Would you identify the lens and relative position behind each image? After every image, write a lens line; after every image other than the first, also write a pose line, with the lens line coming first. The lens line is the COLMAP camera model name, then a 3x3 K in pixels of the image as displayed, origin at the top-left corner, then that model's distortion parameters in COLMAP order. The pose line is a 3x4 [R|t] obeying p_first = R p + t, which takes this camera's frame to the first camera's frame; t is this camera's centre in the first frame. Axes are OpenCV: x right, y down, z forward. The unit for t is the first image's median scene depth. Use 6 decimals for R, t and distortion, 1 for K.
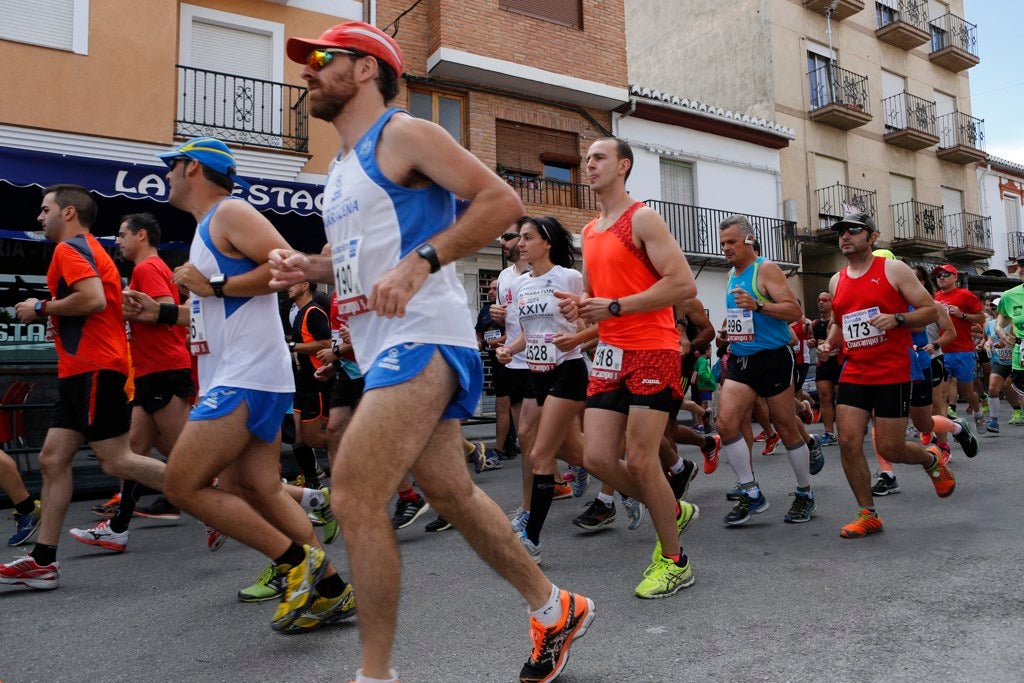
lens RADIAL K [[702.8, 0, 516.2], [0, 702.8, 331.1], [0, 0, 1]] dist [-0.093382, 0.070273]
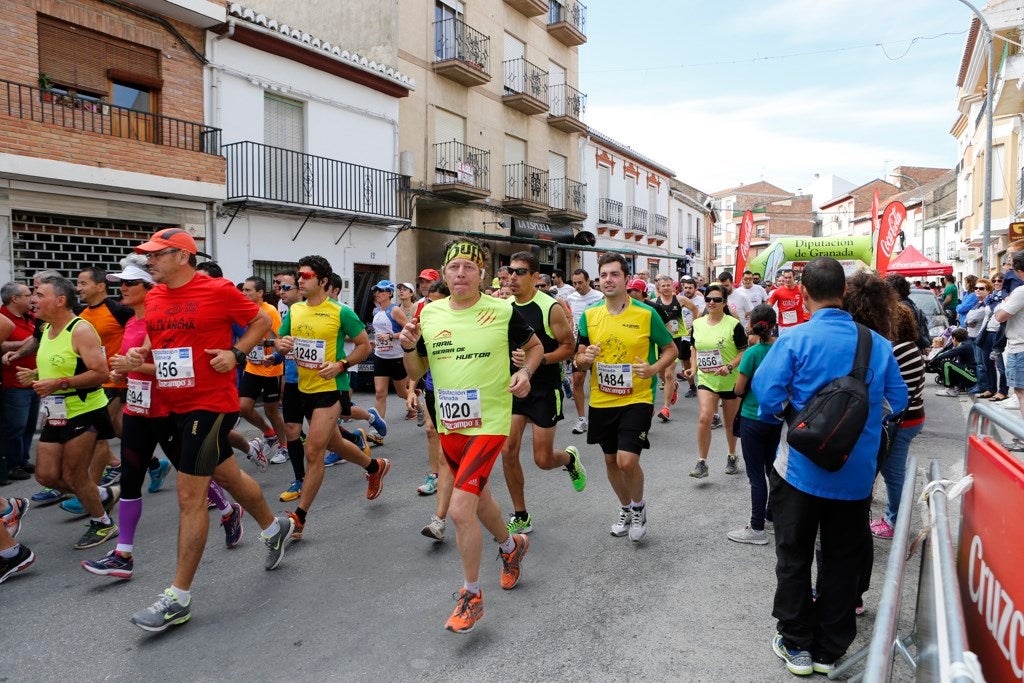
lens RADIAL K [[702.6, 0, 515.4], [0, 702.6, 333.6], [0, 0, 1]] dist [-0.103028, 0.074825]
pose [[0.878568, -0.002909, 0.477609, 0.059908], [-0.050361, 0.993843, 0.098693, -0.039864], [-0.474955, -0.110762, 0.873012, 0.038965]]
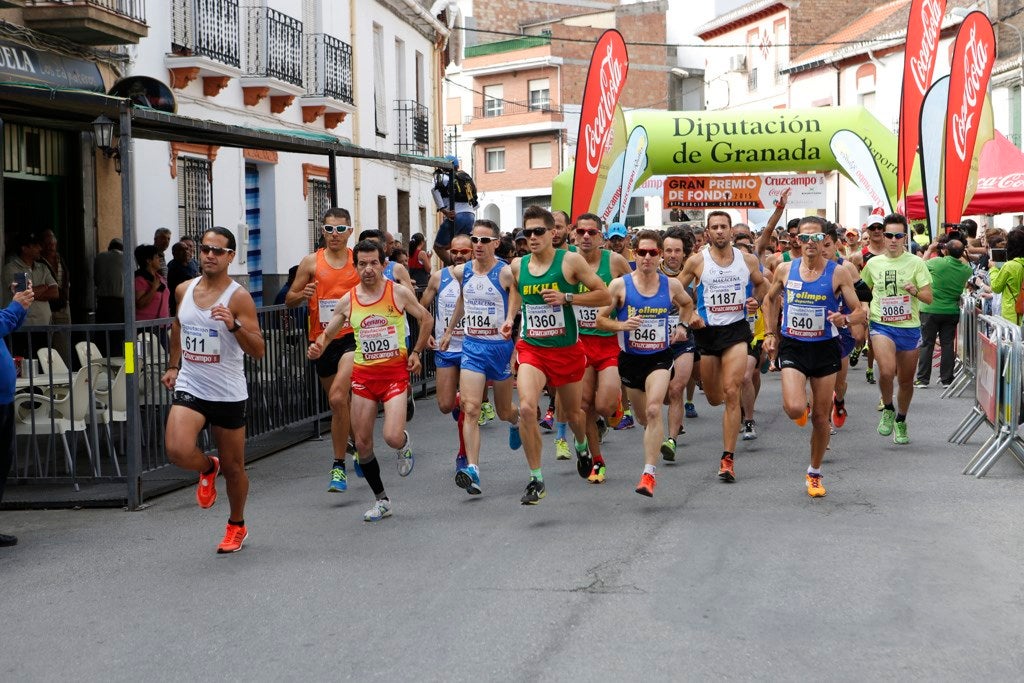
lens RADIAL K [[1906.8, 0, 514.5], [0, 1906.8, 342.4], [0, 0, 1]] dist [0.209008, 0.000000]
pose [[0.665672, -0.012447, 0.746140, 0.088296], [-0.053508, 0.996491, 0.064360, -0.034197], [-0.744323, -0.082767, 0.662670, 0.216197]]
